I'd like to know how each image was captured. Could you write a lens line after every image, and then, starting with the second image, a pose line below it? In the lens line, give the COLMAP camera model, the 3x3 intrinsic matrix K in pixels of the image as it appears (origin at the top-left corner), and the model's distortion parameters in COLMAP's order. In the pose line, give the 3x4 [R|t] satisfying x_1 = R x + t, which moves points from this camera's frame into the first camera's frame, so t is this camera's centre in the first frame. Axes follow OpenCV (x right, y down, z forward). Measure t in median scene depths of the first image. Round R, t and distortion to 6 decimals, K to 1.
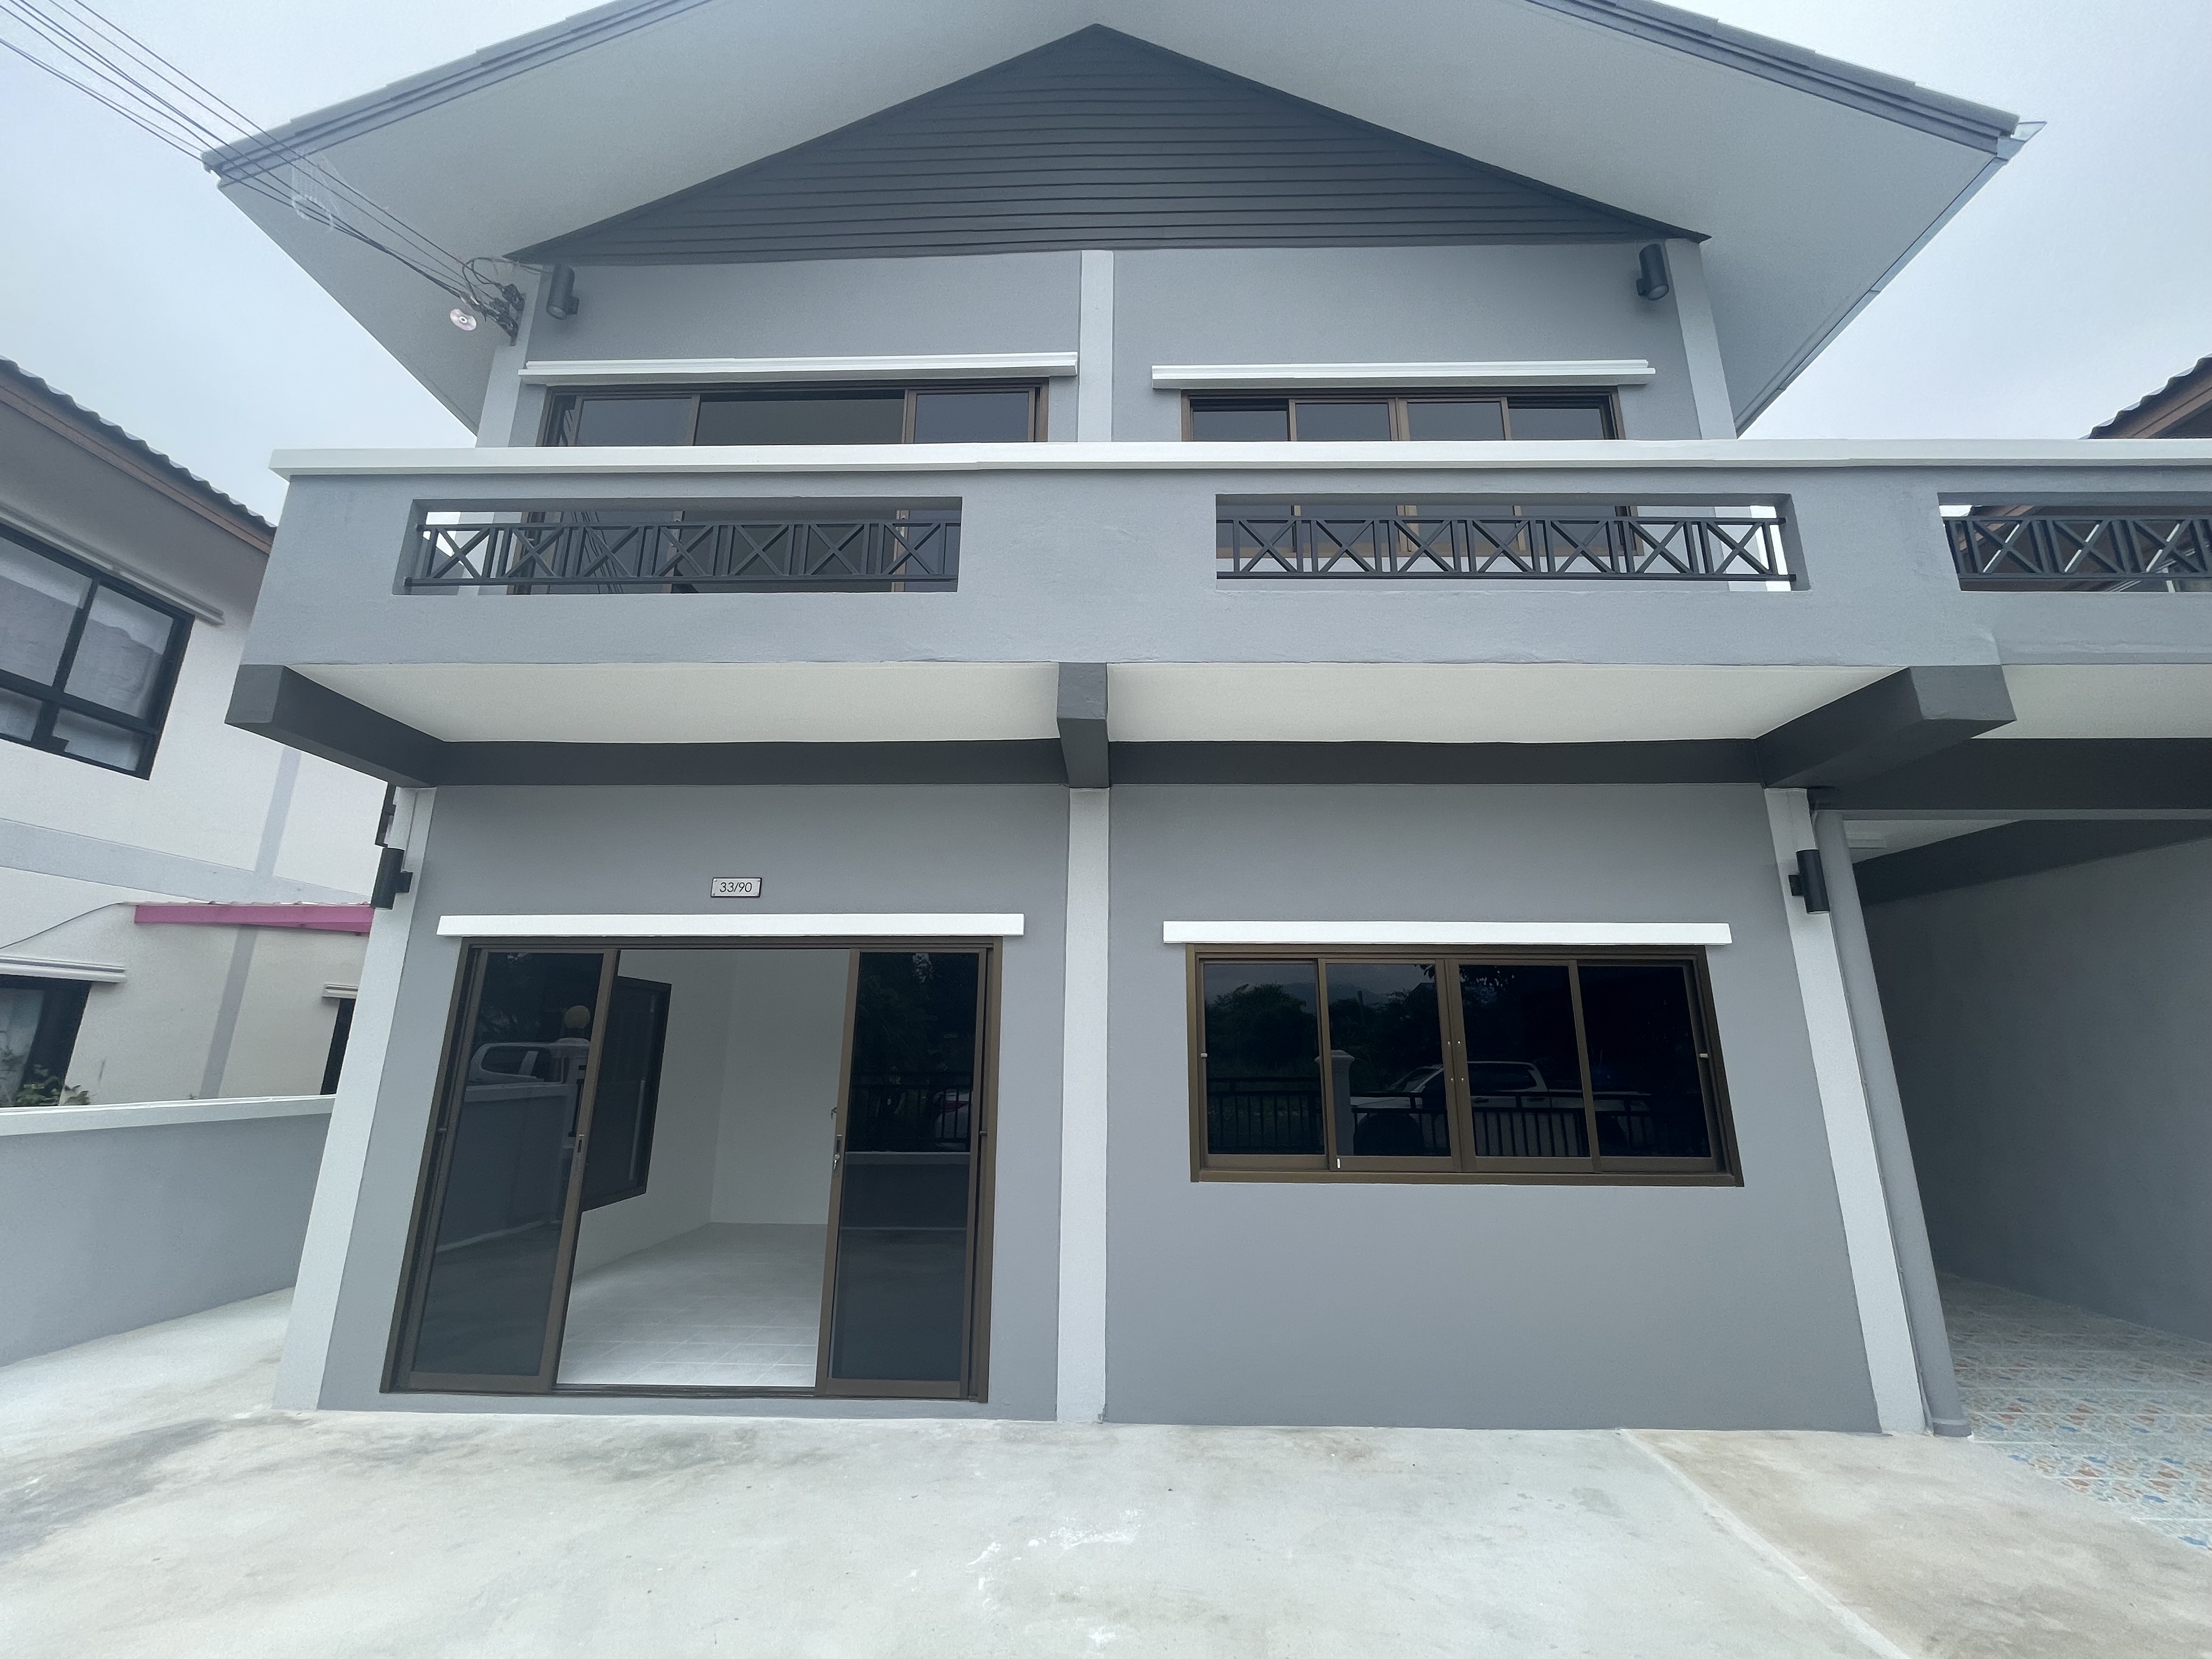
lens RADIAL K [[892.8, 0, 1106.2], [0, 892.8, 826.1], [0, 0, 1]] dist [-0.003145, 0.000313]
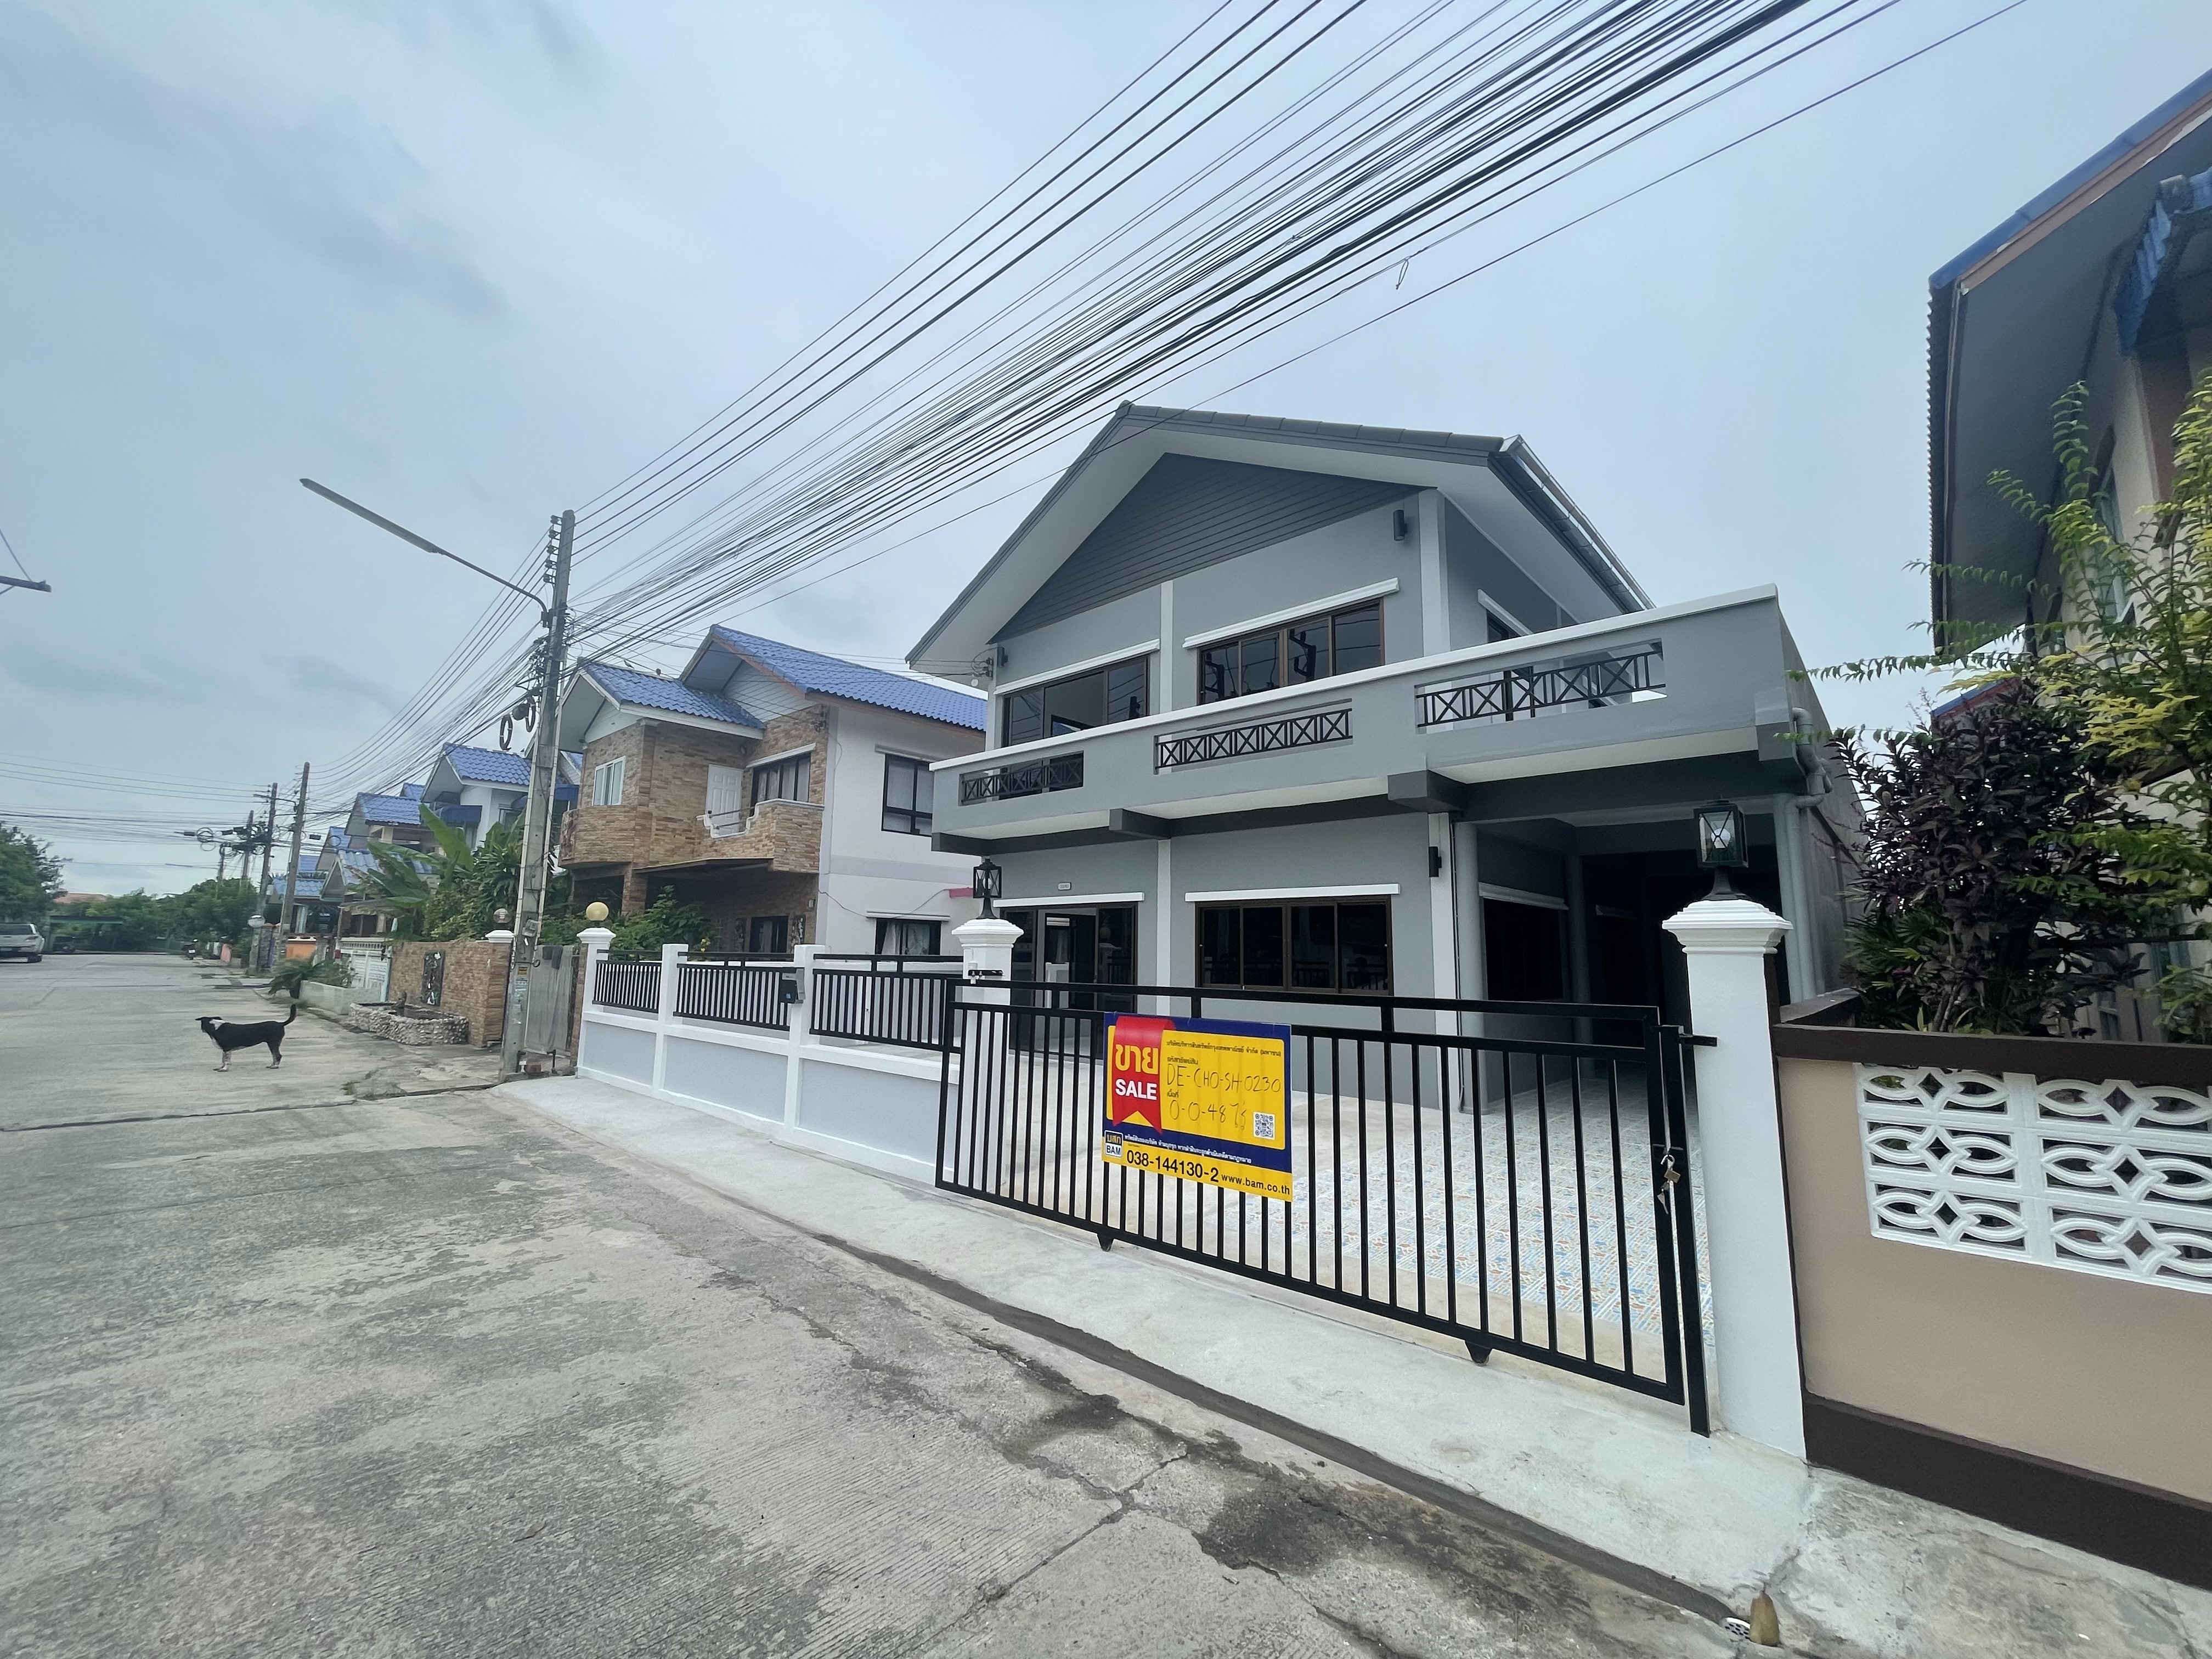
lens RADIAL K [[892.8, 0, 1105.3], [0, 892.8, 826.9], [0, 0, 1]] dist [-0.003145, 0.000313]
pose [[0.749442, -0.089337, -0.656015, 1.578511], [0.154835, 0.987027, 0.042471, -0.220597], [0.643711, -0.133404, 0.753552, -1.020370]]
